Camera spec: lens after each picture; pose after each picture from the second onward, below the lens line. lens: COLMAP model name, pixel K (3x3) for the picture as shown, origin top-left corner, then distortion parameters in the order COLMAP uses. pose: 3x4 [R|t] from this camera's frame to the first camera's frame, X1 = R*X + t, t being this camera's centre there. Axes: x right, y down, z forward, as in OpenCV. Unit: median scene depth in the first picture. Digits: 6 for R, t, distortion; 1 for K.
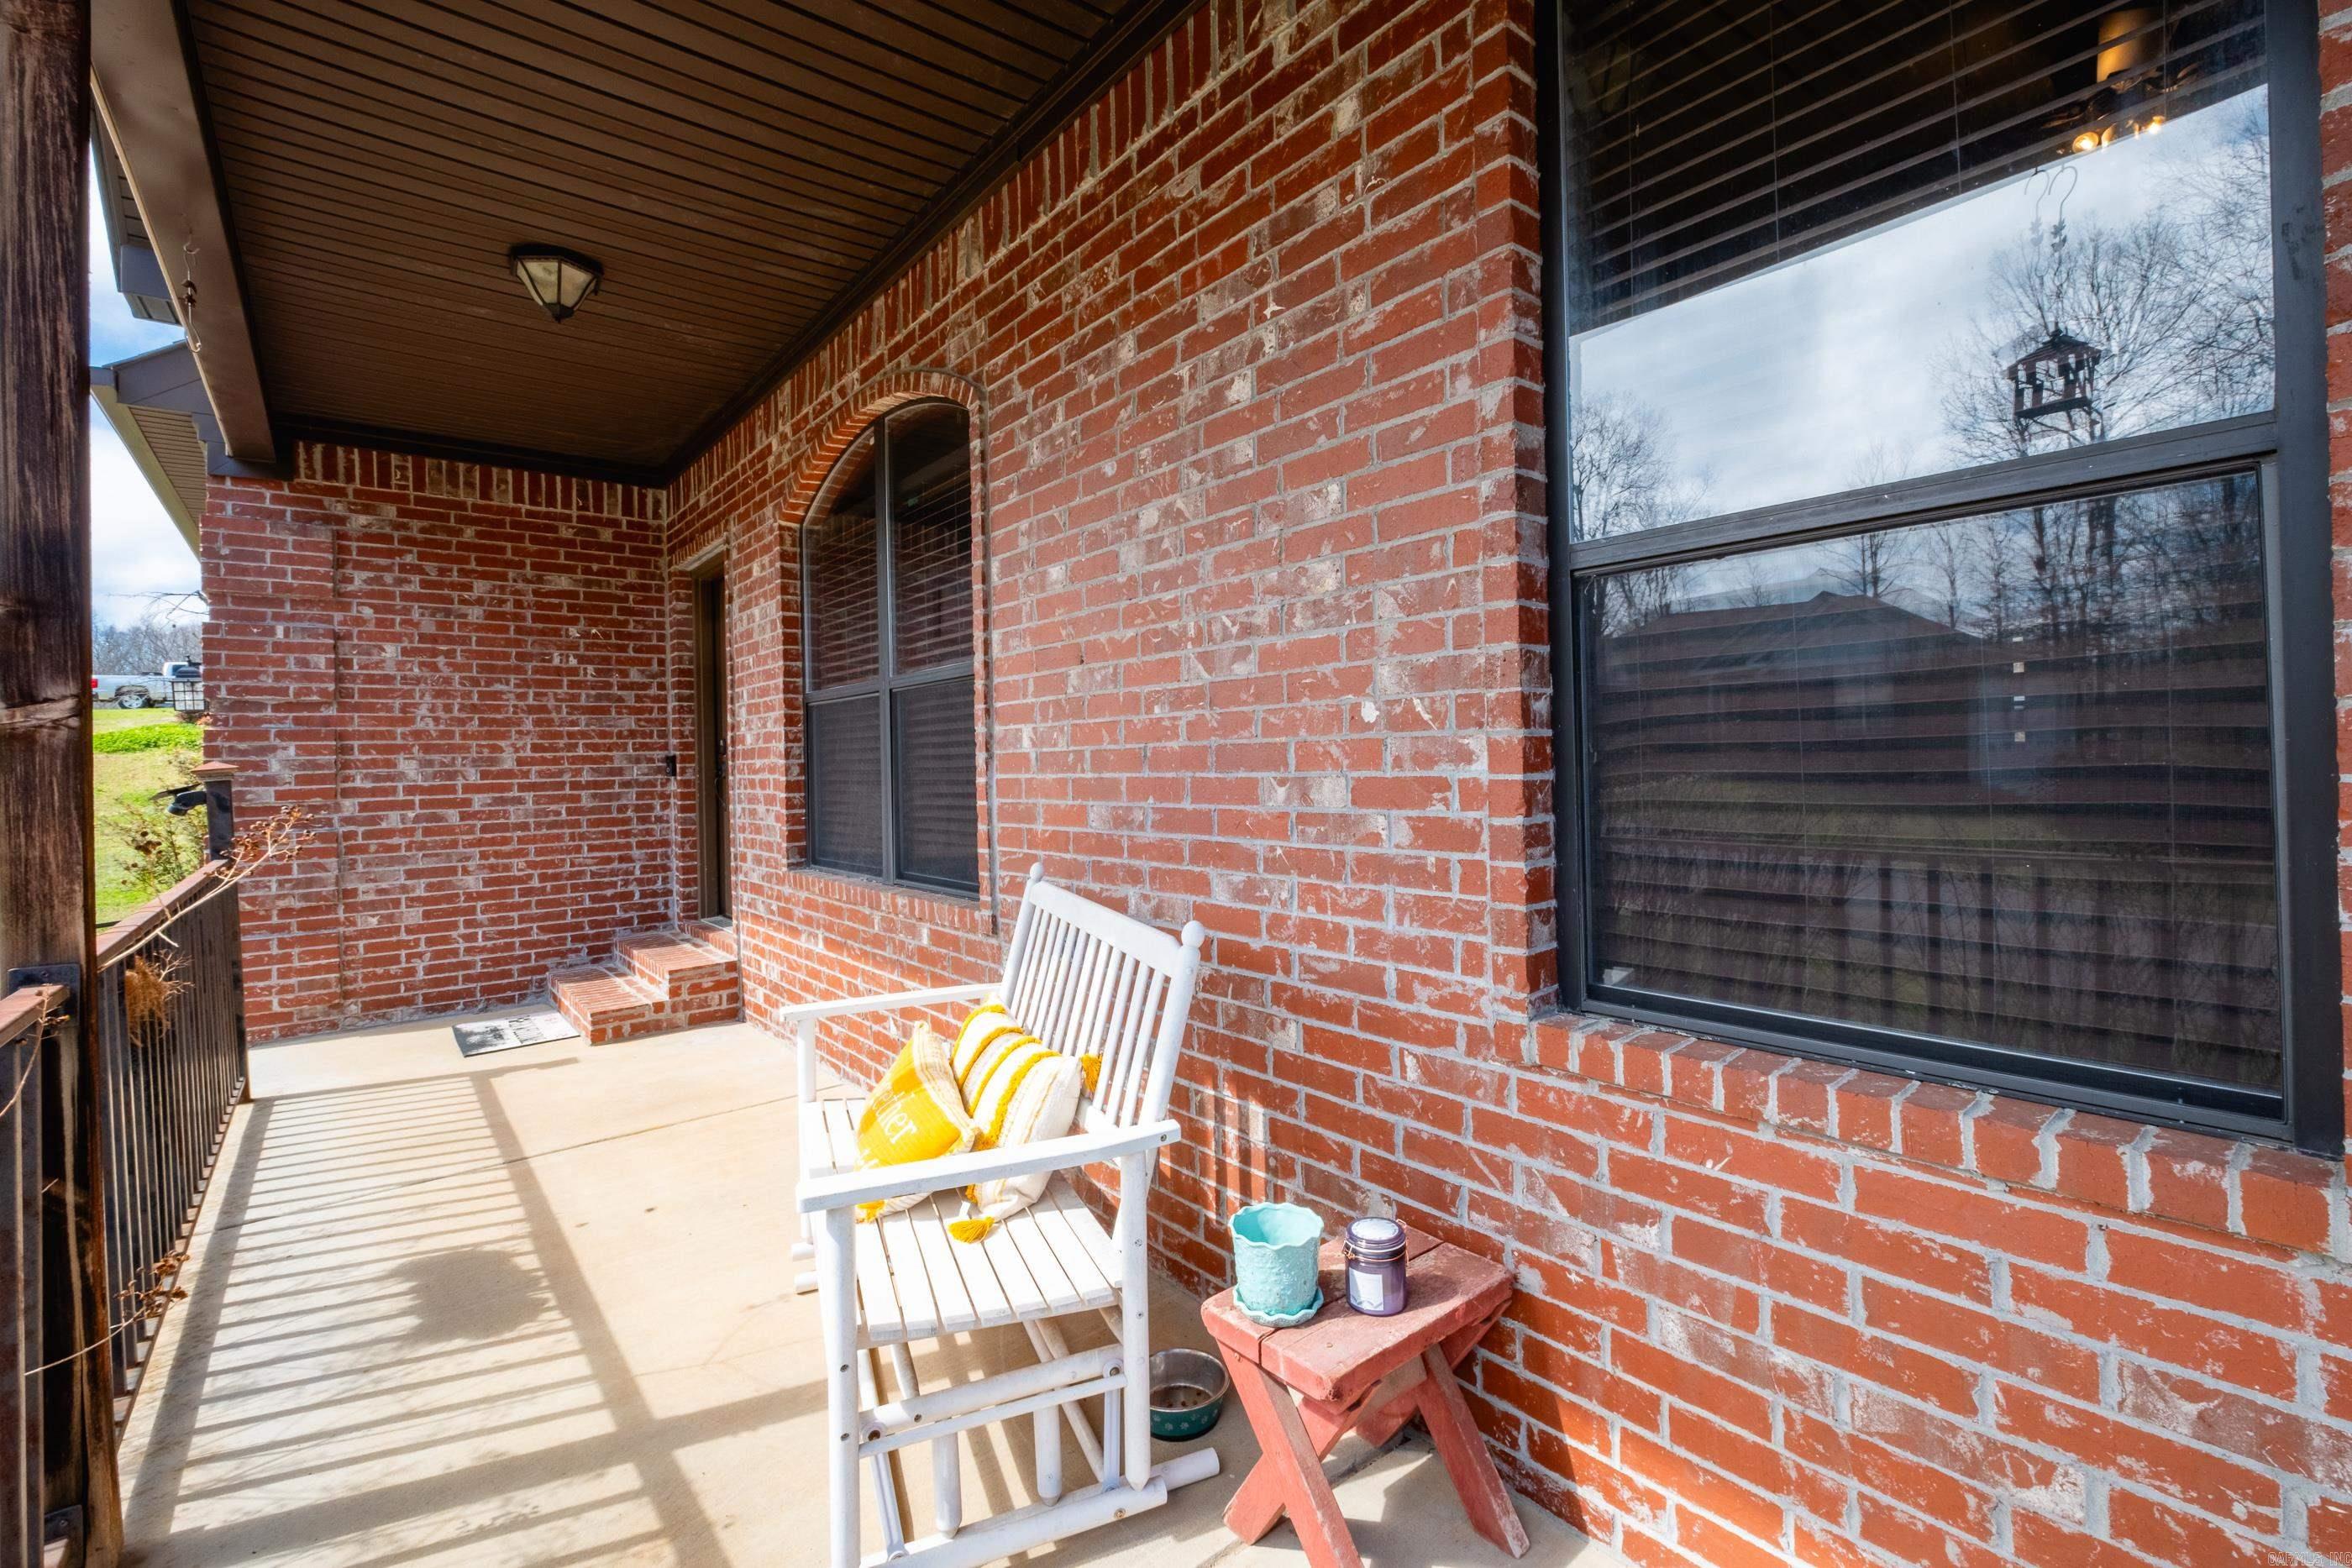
lens RADIAL K [[1027.7, 0, 1185.9], [0, 1027.7, 761.8], [0, 0, 1]] dist [0.004198, -0.002901]
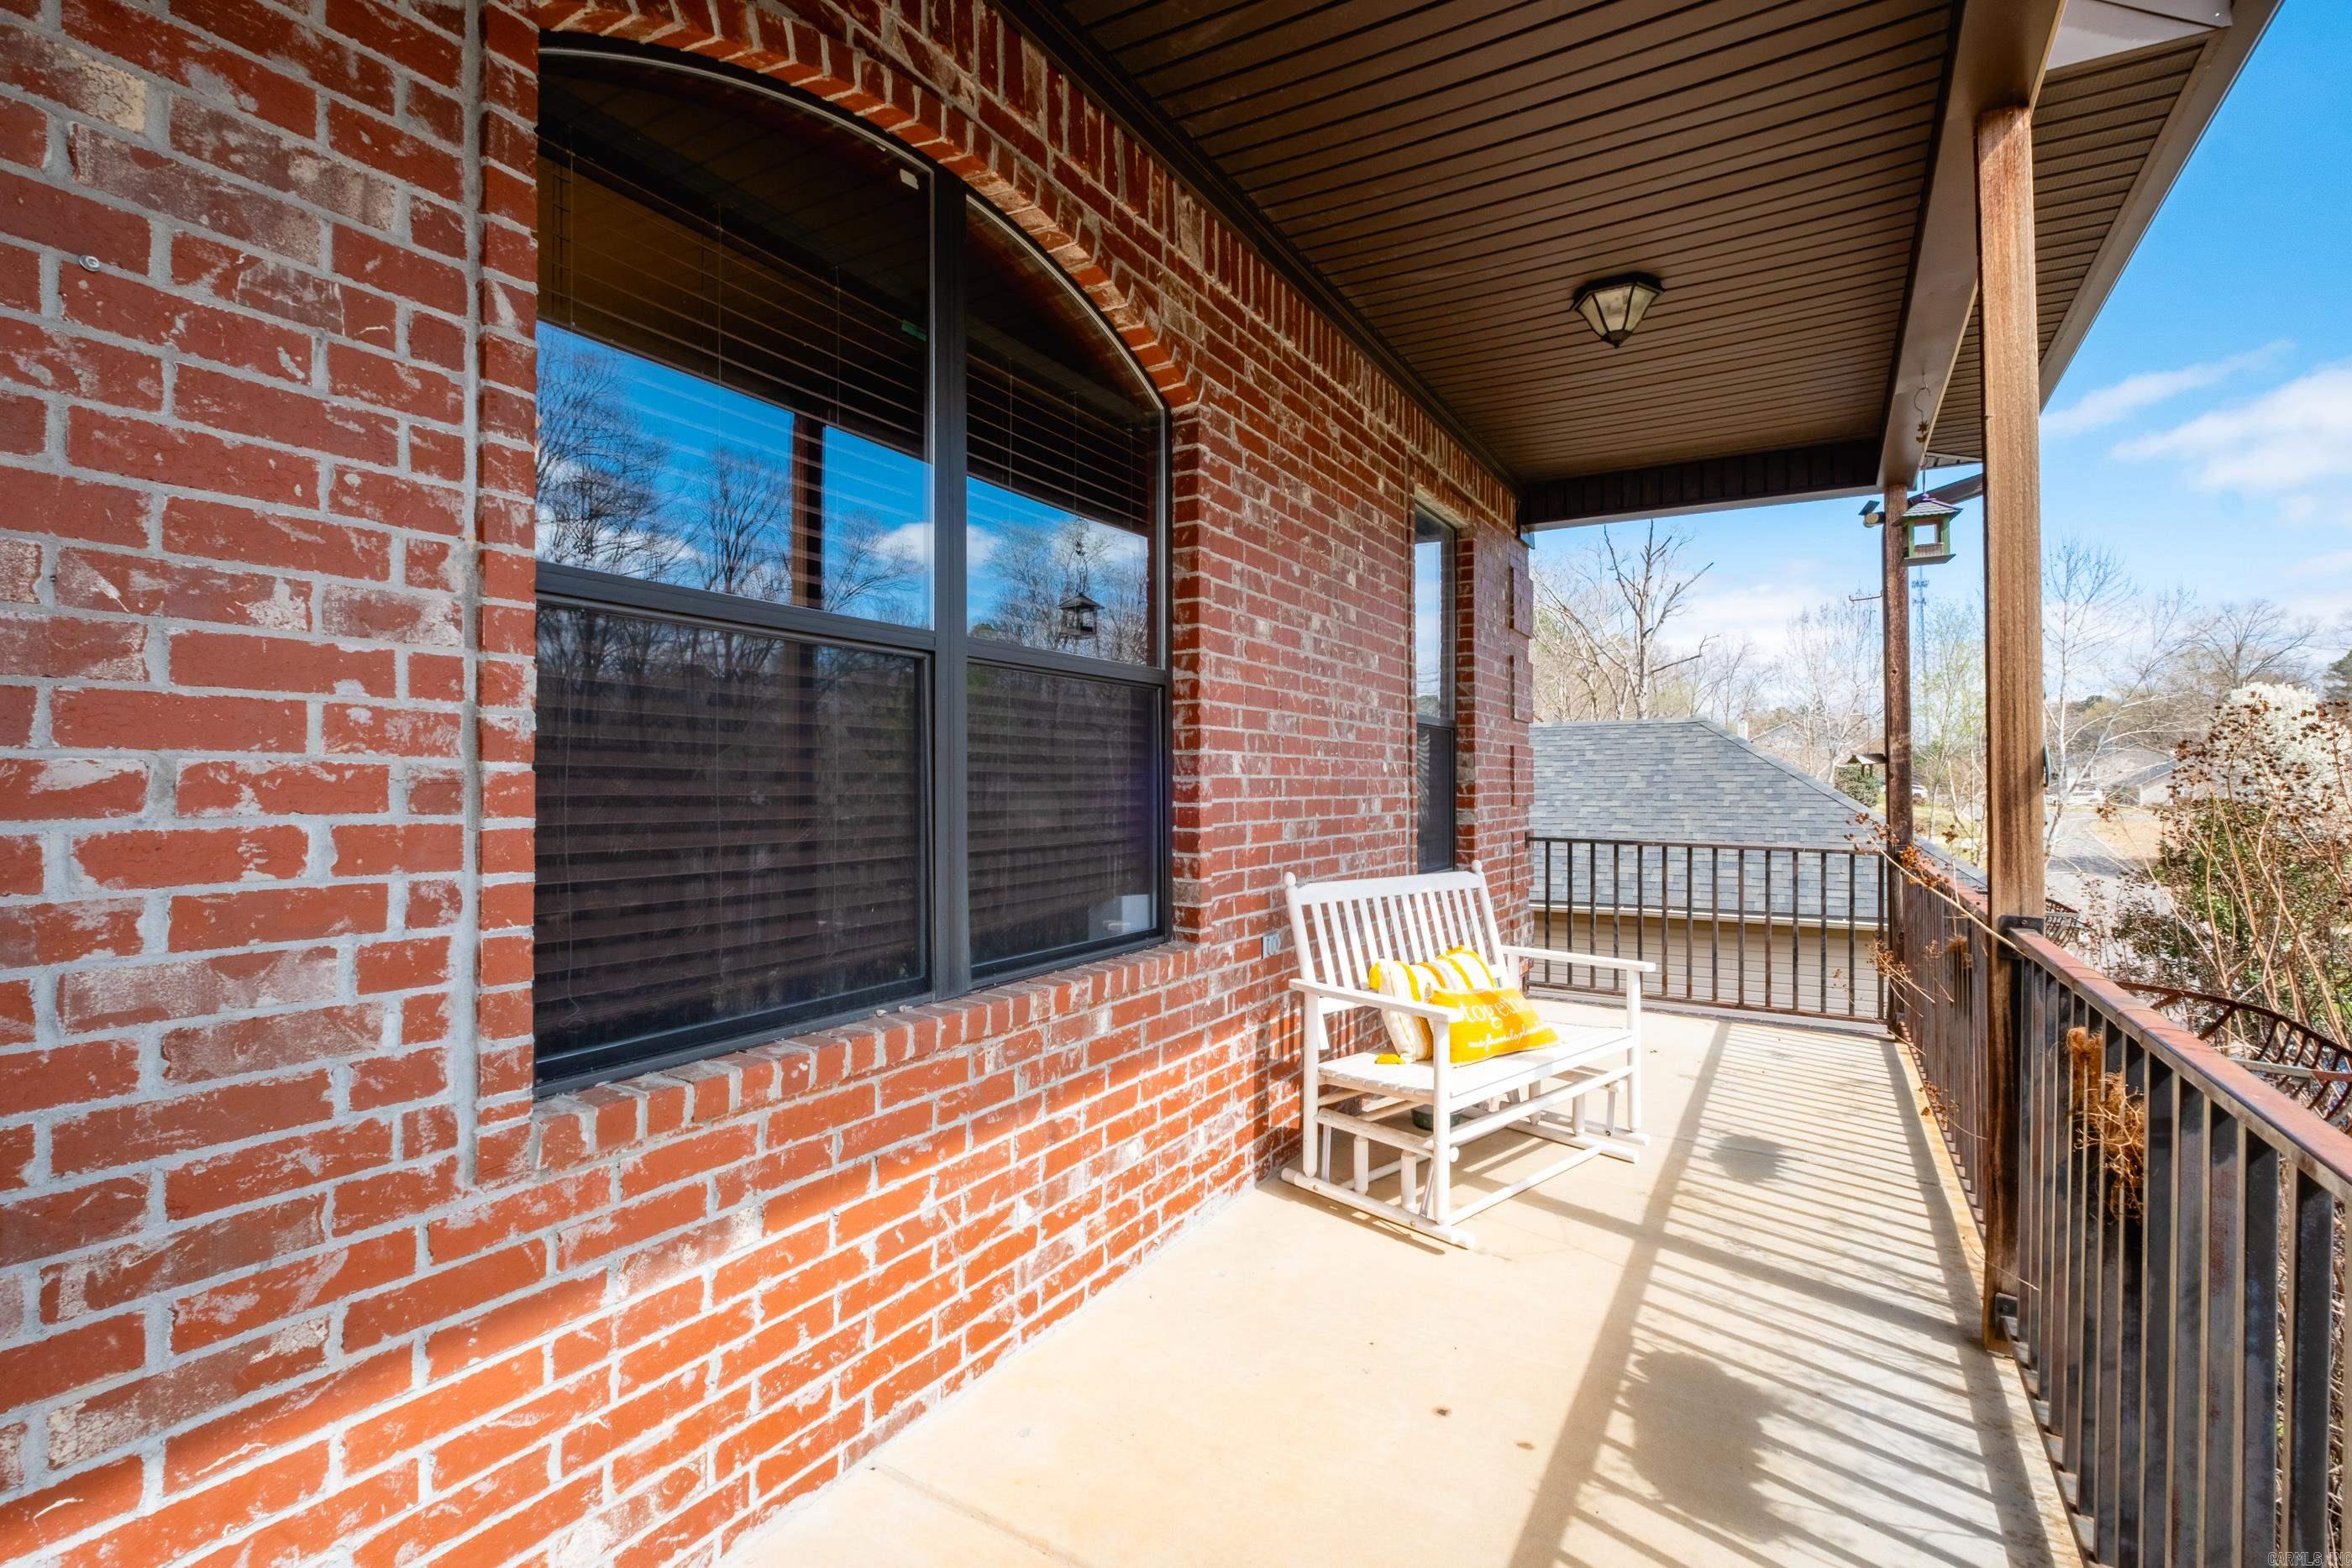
lens RADIAL K [[1027.7, 0, 1178.7], [0, 1027.7, 774.8], [0, 0, 1]] dist [0.004198, -0.002901]
pose [[-0.326113, 0.030129, 0.944851, -0.631474], [0.007337, 0.999543, -0.029341, 0.010008], [-0.945302, -0.002636, -0.326185, 0.776797]]
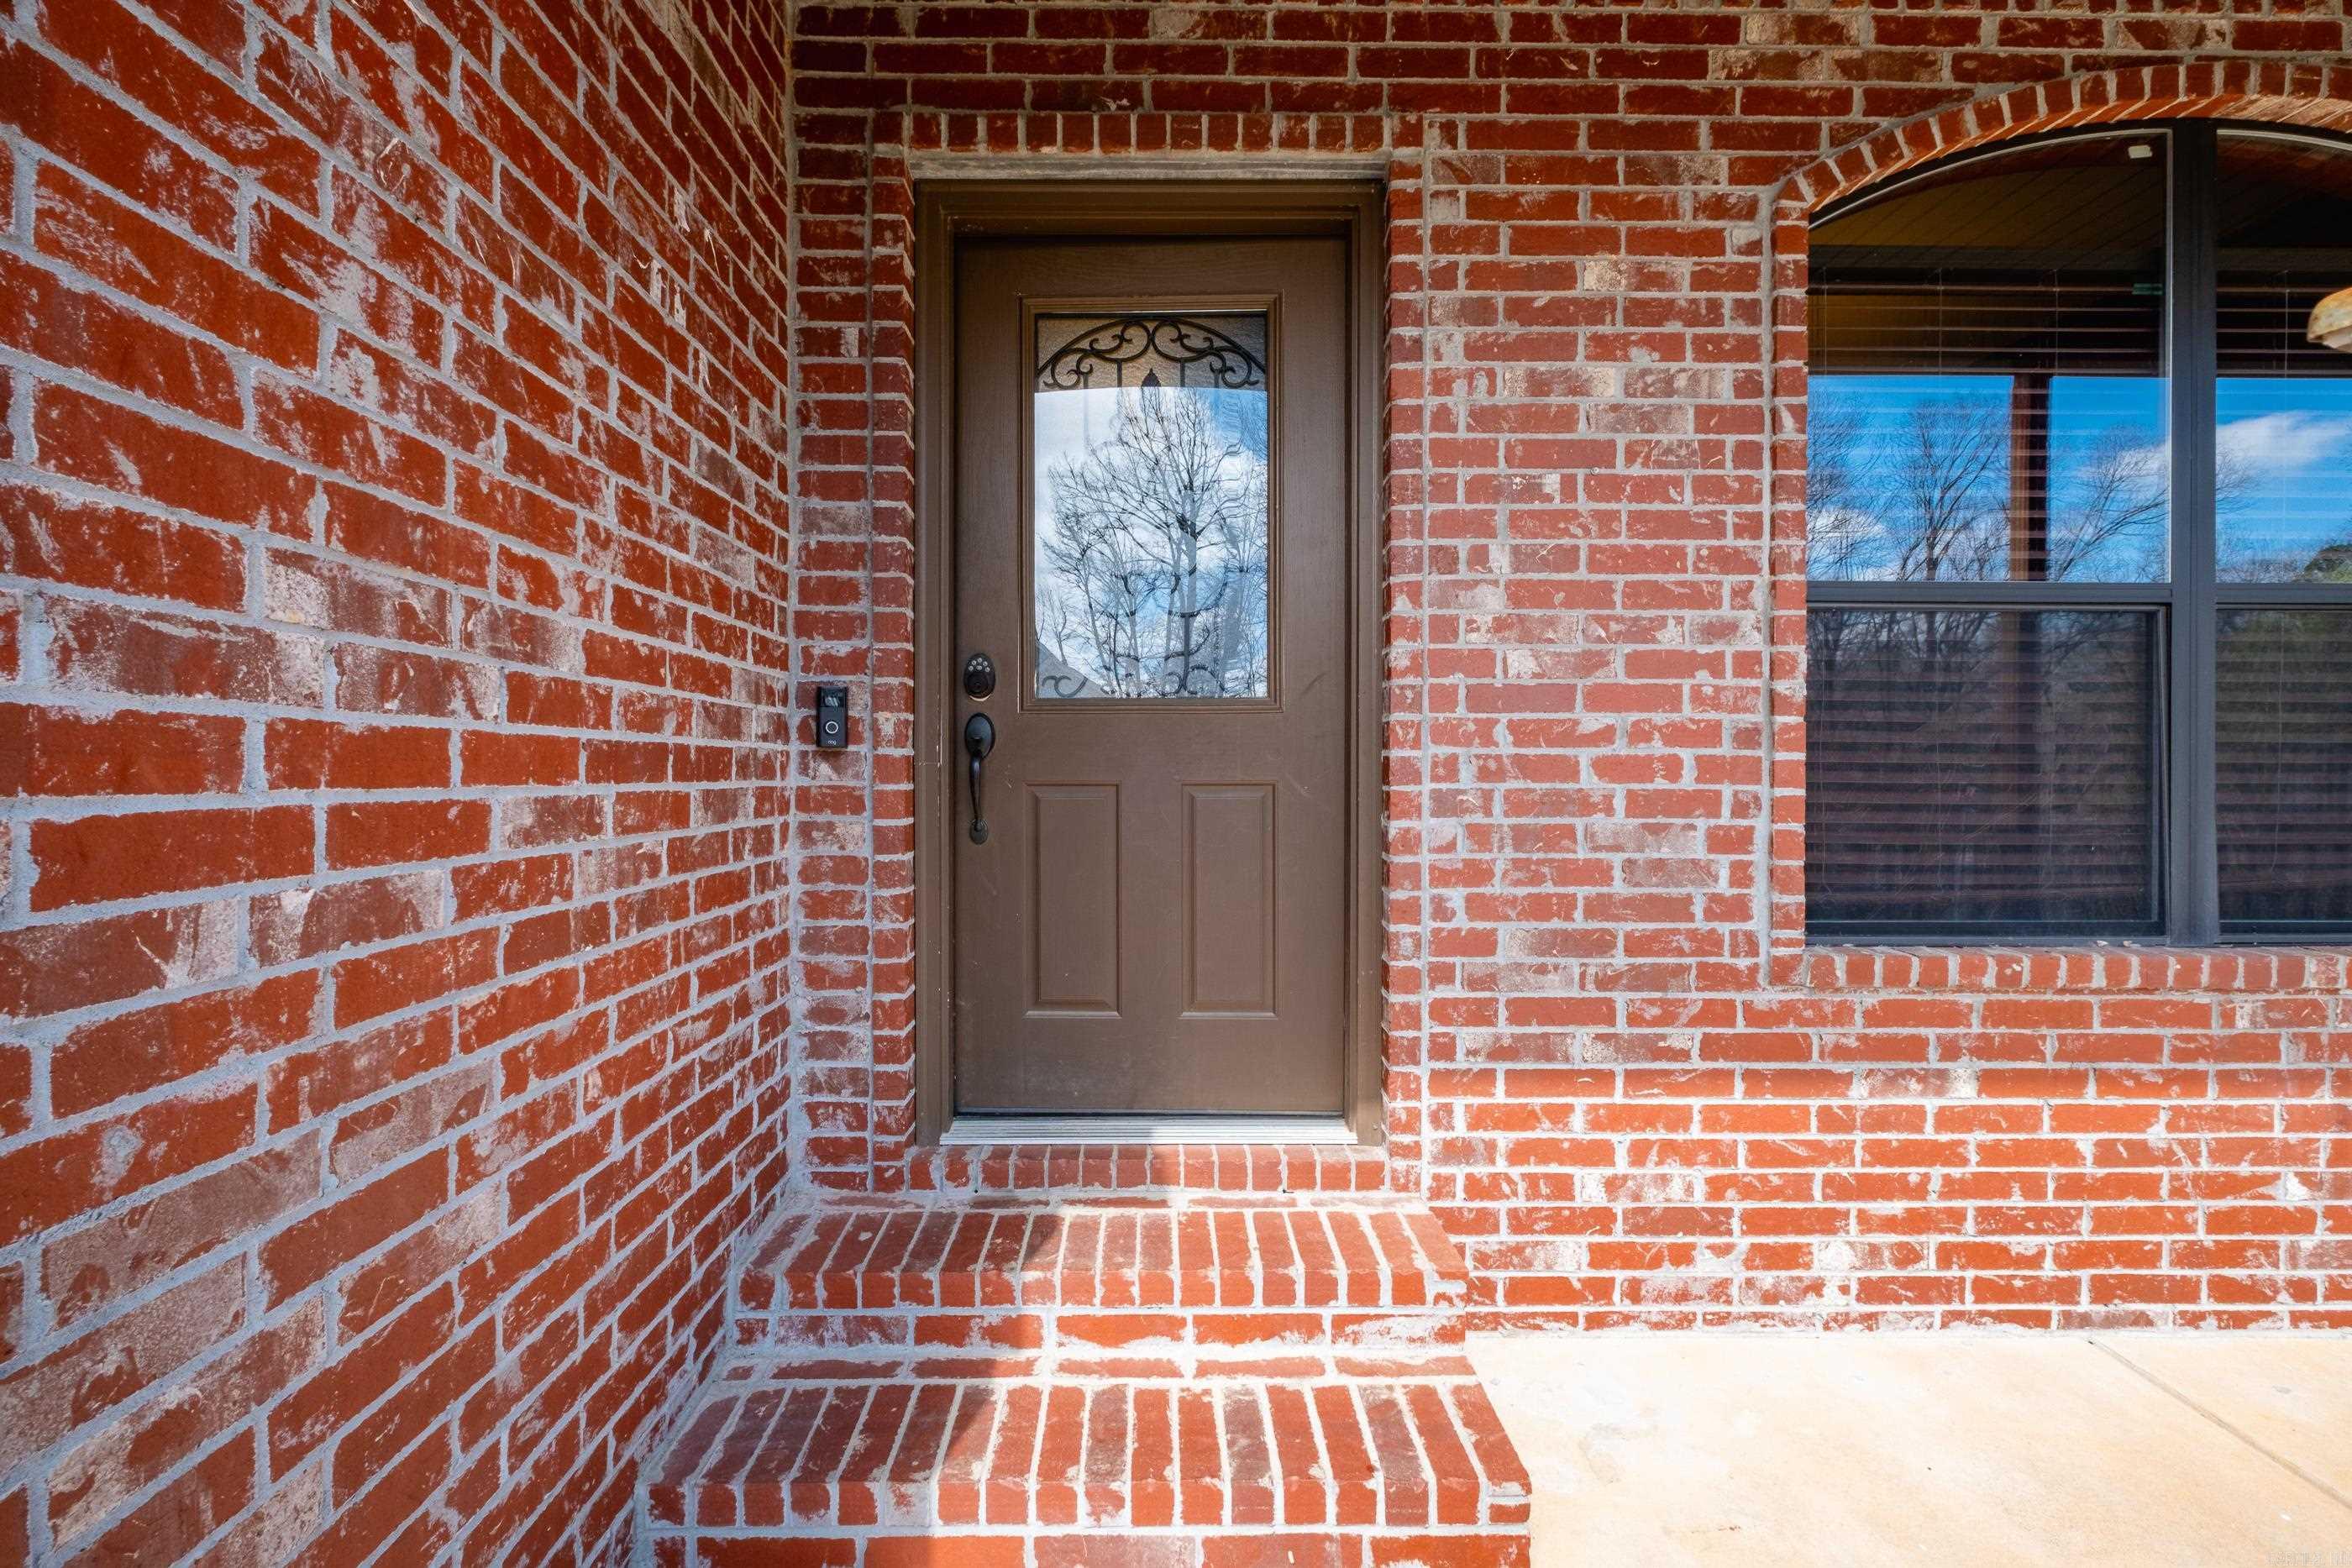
lens RADIAL K [[1027.7, 0, 1176.7], [0, 1027.7, 777.8], [0, 0, 1]] dist [0.004198, -0.002901]
pose [[0.626260, 0.020169, 0.779353, -0.794443], [-0.016764, 0.999783, -0.012403, 0.031322], [-0.779434, -0.005298, 0.626462, 0.787552]]
